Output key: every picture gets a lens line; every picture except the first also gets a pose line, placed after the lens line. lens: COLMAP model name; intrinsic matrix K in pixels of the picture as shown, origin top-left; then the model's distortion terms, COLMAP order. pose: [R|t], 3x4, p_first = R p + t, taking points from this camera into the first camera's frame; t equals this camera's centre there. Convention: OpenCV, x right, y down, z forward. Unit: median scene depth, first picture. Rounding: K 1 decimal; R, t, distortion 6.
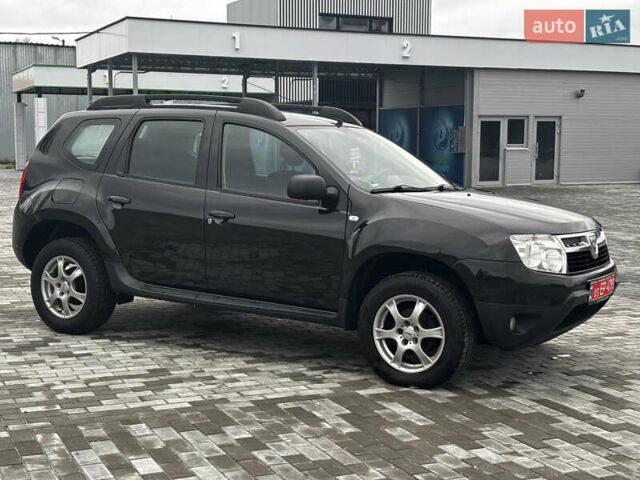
lens RADIAL K [[954.2, 0, 322.0], [0, 954.2, 242.7], [0, 0, 1]] dist [0.263485, -1.057520]
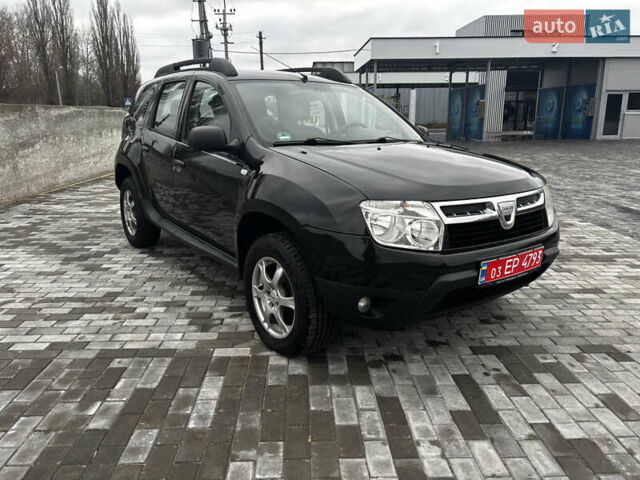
lens RADIAL K [[481.4, 0, 321.1], [0, 481.4, 242.5], [0, 0, 1]] dist [0.056528, -0.064798]
pose [[0.922888, 0.083902, -0.375817, 0.303274], [-0.025942, 0.987304, 0.156713, -0.034366], [0.384194, -0.134879, 0.913347, 0.579297]]
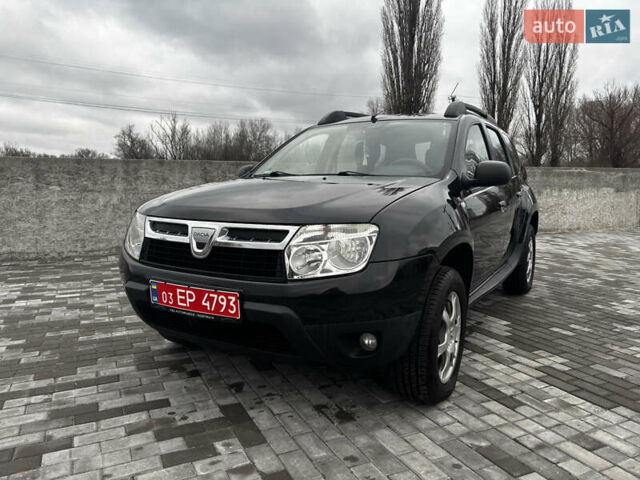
lens RADIAL K [[481.4, 0, 321.1], [0, 481.4, 242.5], [0, 0, 1]] dist [0.056528, -0.064798]
pose [[0.014566, 0.101316, -0.994748, 0.673167], [-0.099567, 0.990056, 0.099380, -0.042813], [0.994924, 0.097597, 0.024509, 1.123167]]
